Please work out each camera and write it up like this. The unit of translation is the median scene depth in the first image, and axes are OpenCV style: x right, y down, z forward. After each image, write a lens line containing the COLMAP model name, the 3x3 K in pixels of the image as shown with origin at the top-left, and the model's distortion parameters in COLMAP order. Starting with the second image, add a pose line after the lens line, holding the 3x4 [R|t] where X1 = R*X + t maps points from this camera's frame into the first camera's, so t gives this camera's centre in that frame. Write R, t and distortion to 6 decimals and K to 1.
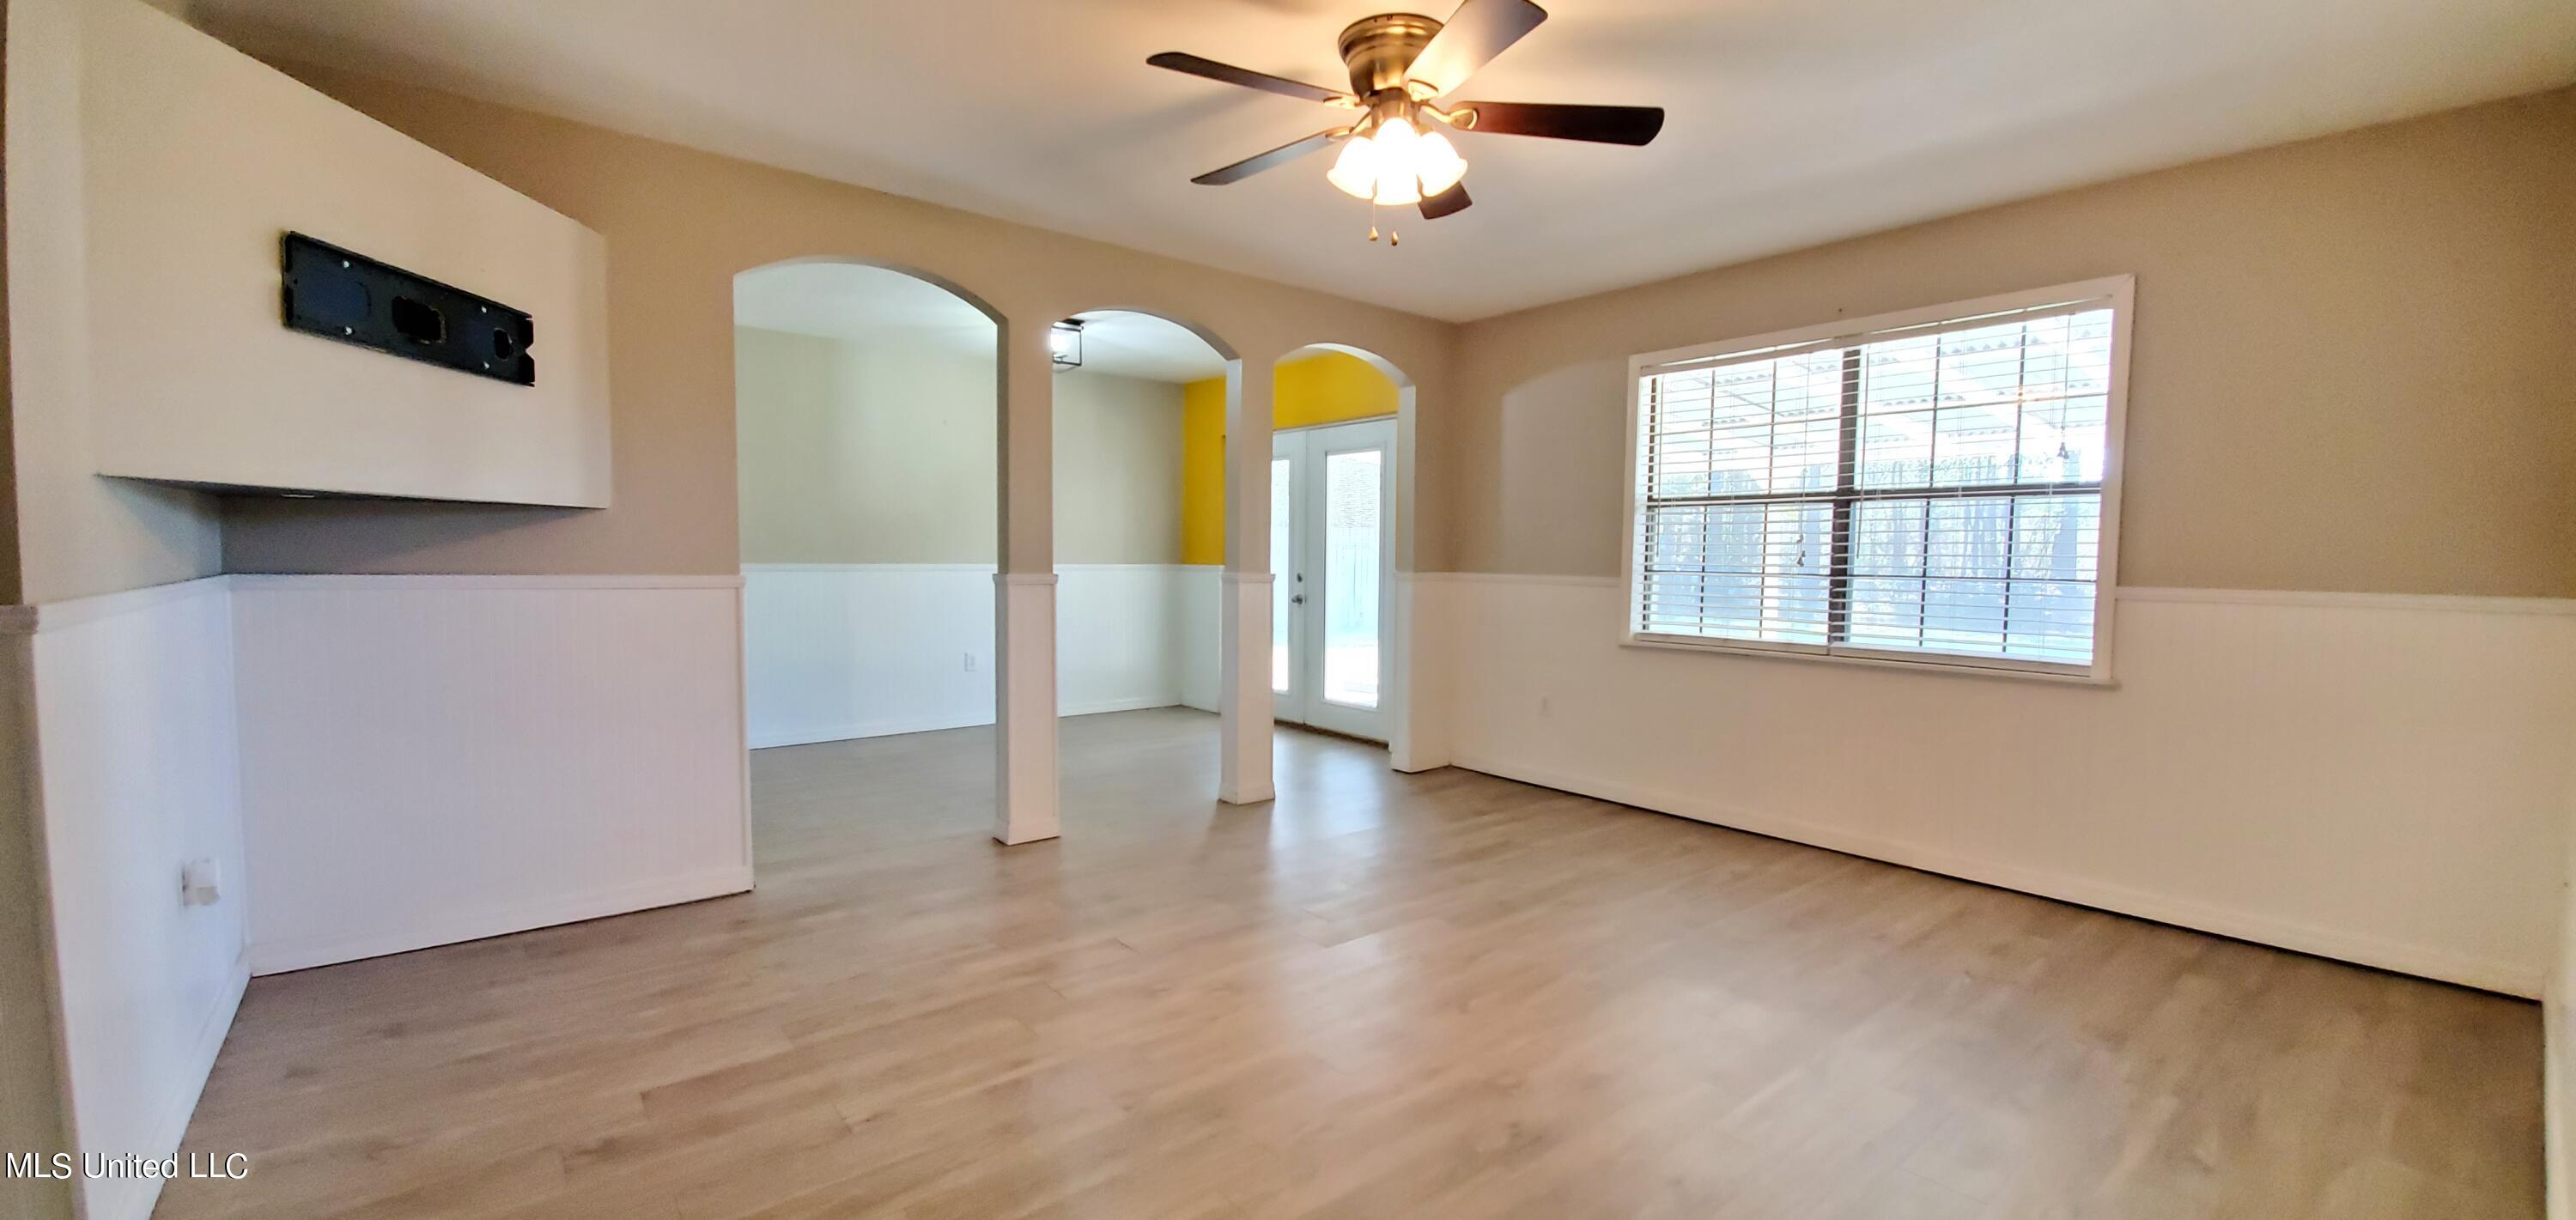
lens RADIAL K [[1008.2, 0, 1311.8], [0, 1008.2, 604.4], [0, 0, 1]] dist [-0.012516, -0.001769]
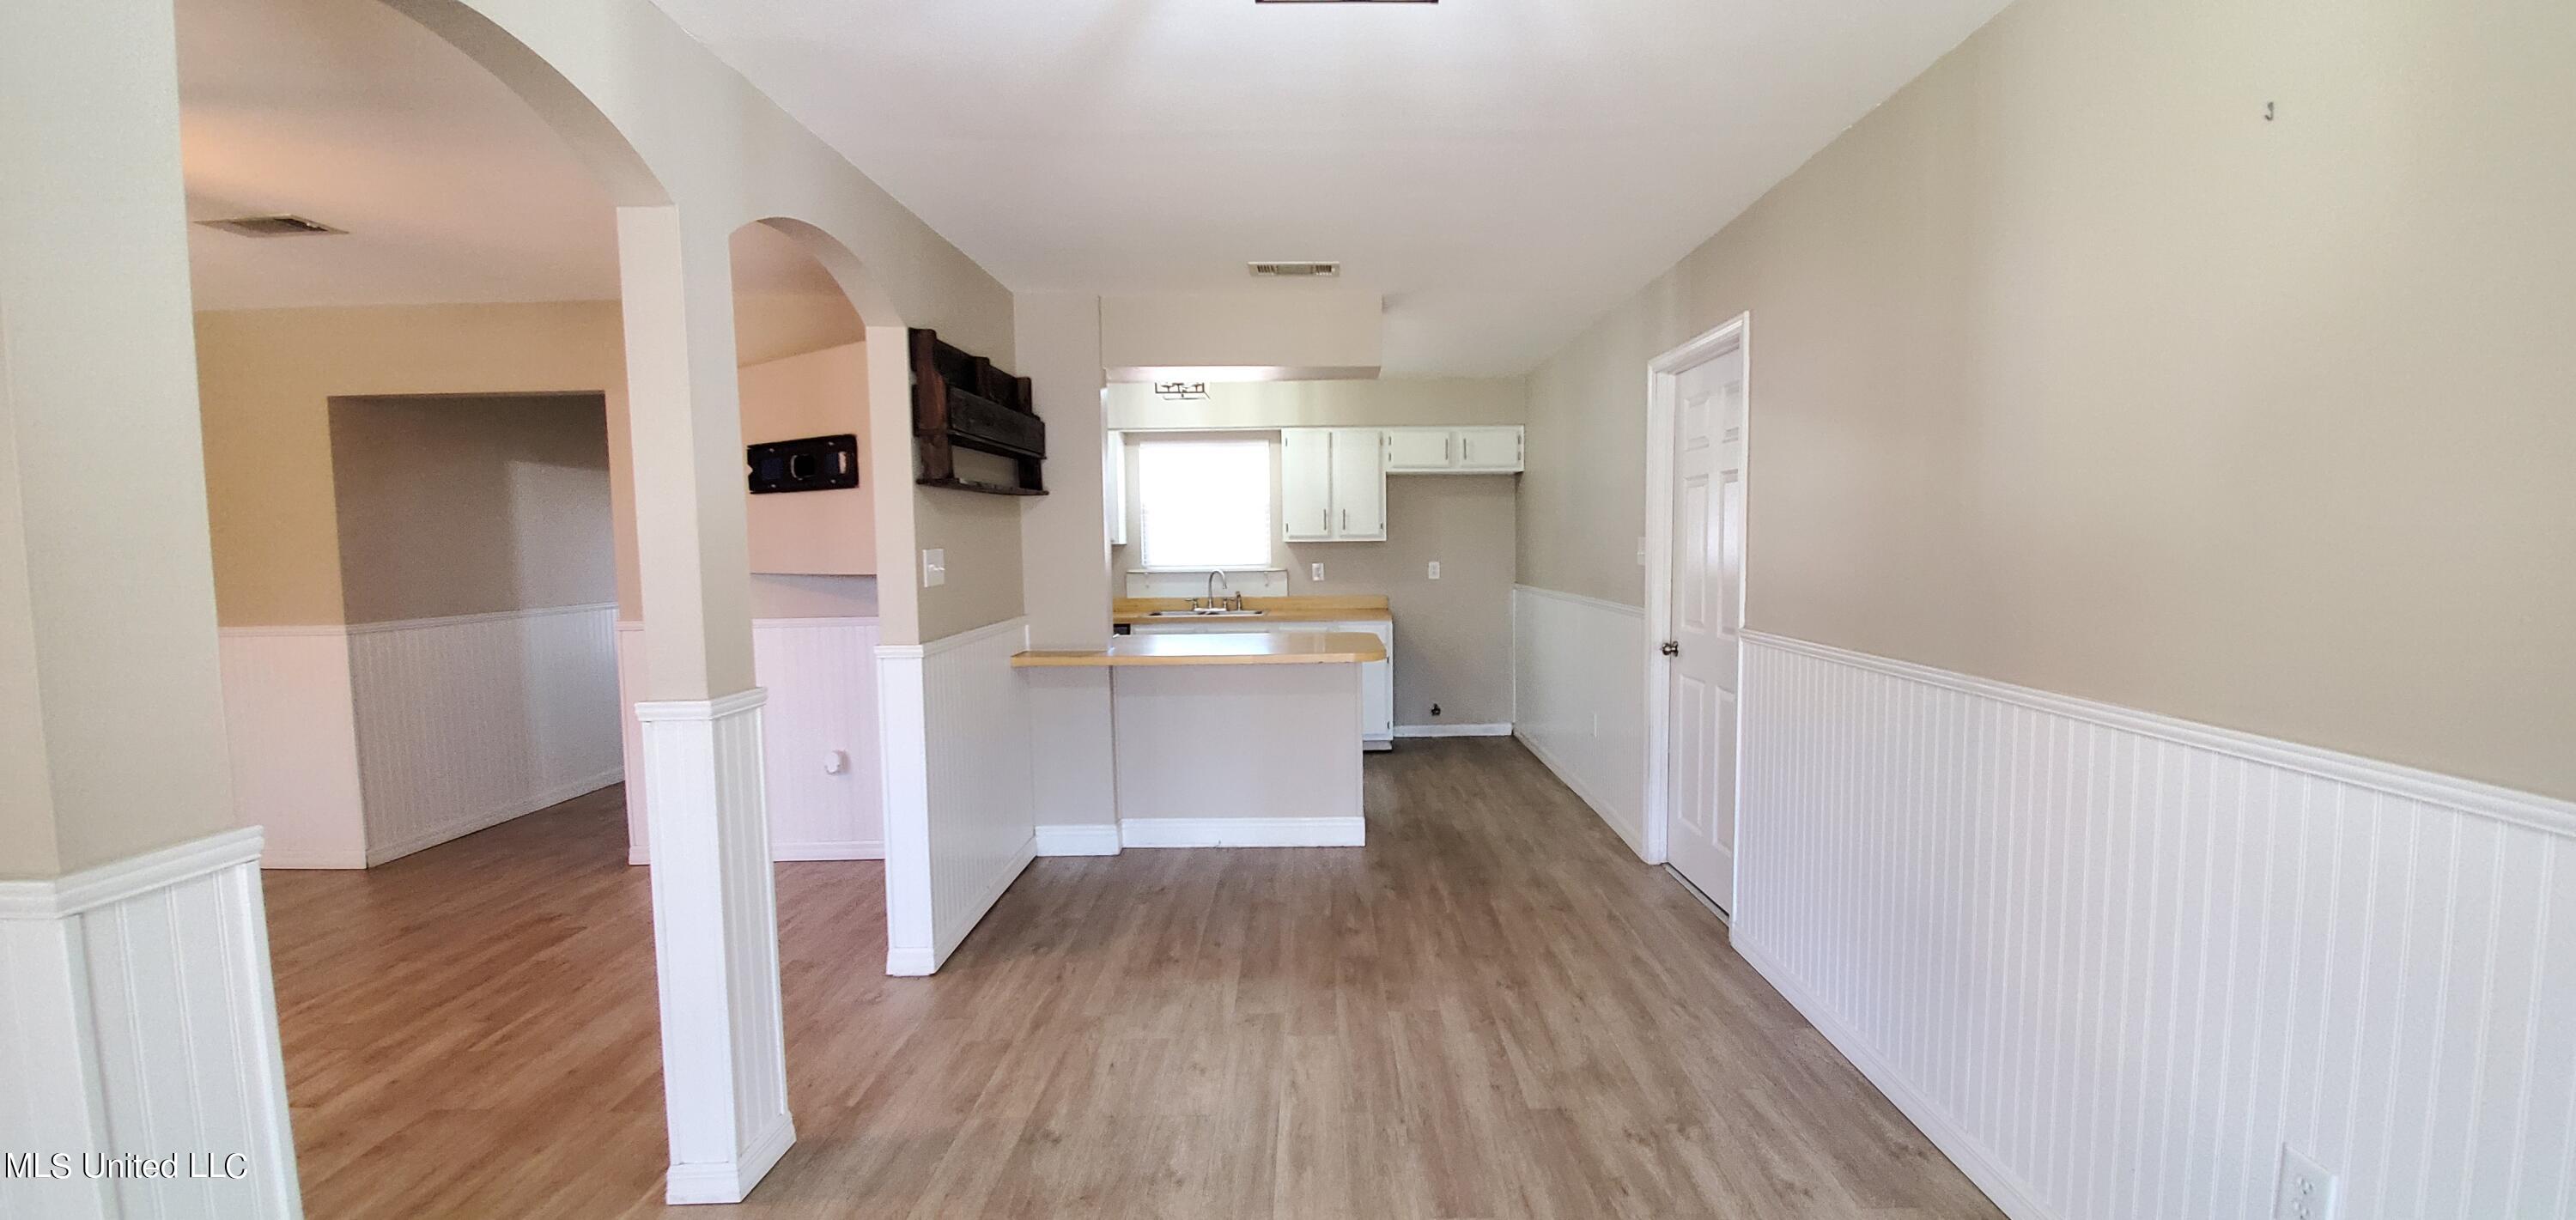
lens RADIAL K [[1008.2, 0, 1335.4], [0, 1008.2, 614.1], [0, 0, 1]] dist [-0.012516, -0.001769]
pose [[-0.623331, 0.046343, -0.780584, -0.090837], [-0.028233, 0.996258, 0.081692, -0.127920], [0.781448, 0.072959, -0.619690, 1.728742]]
